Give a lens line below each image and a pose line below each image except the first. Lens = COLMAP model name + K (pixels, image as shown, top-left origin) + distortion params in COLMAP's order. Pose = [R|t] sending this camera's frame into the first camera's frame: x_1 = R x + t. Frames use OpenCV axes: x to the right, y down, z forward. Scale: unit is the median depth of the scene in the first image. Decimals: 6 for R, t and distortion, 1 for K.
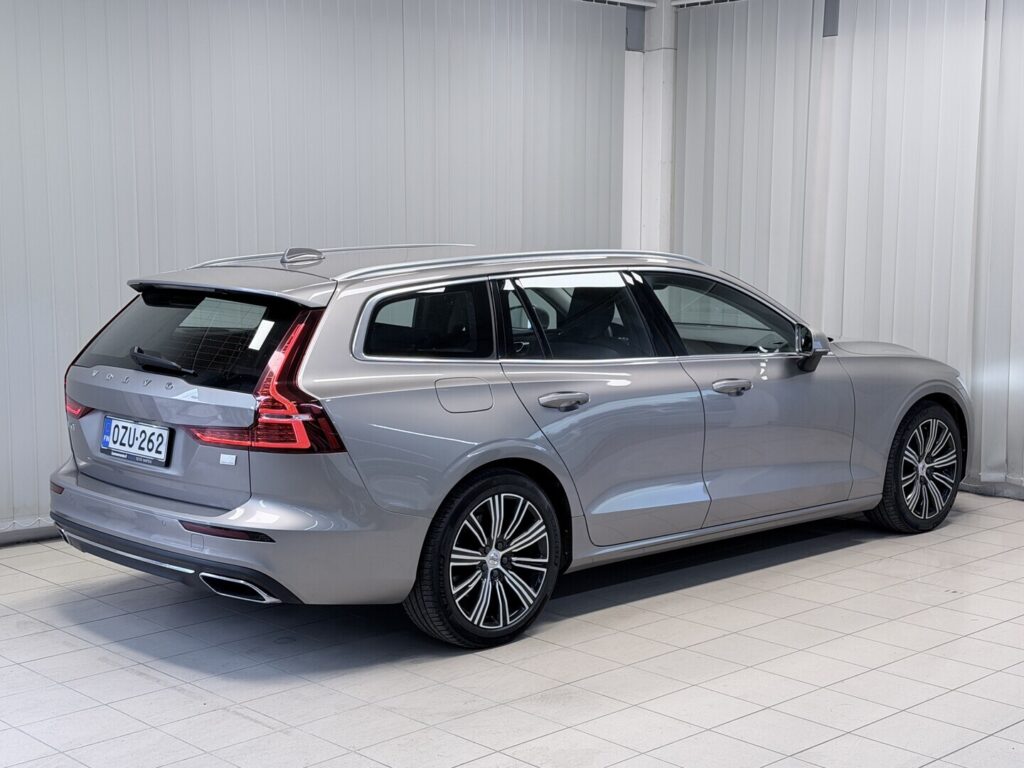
lens RADIAL K [[1548.8, 0, 510.5], [0, 1548.8, 384.9], [0, 0, 1]] dist [0.103034, 0.000000]
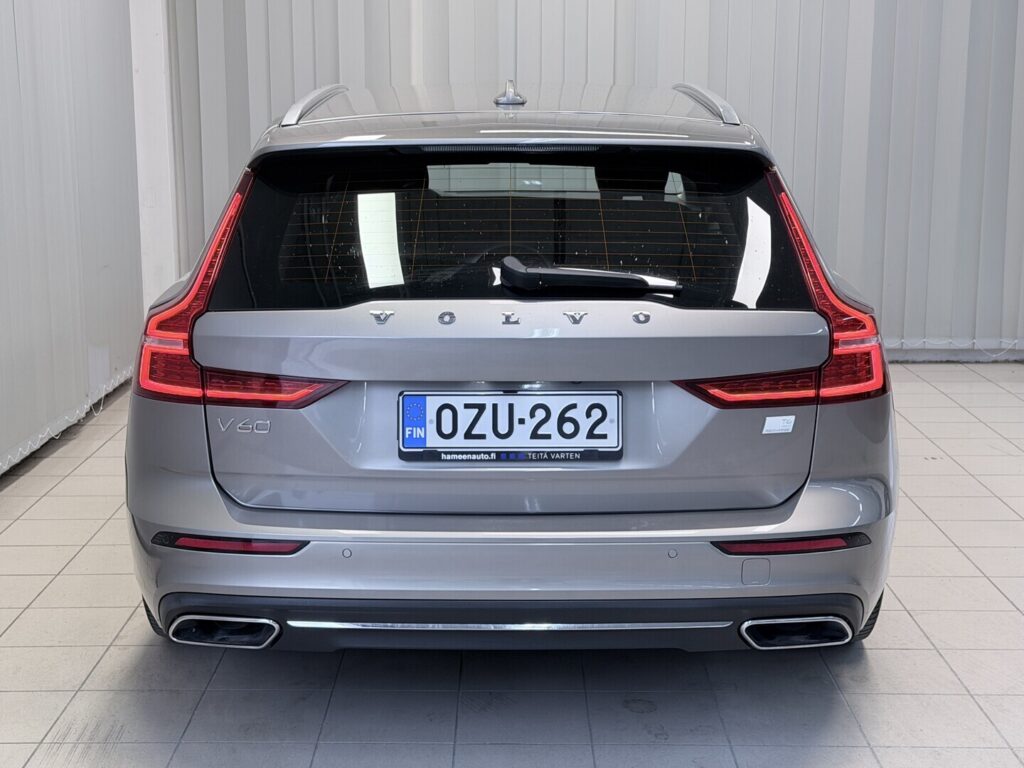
lens RADIAL K [[1548.8, 0, 511.9], [0, 1548.8, 381.1], [0, 0, 1]] dist [0.103034, 0.000000]
pose [[0.695240, -0.133029, 0.706360, -0.633134], [0.089590, 0.991099, 0.098474, -0.034558], [-0.713172, -0.005180, 0.700970, 0.616993]]
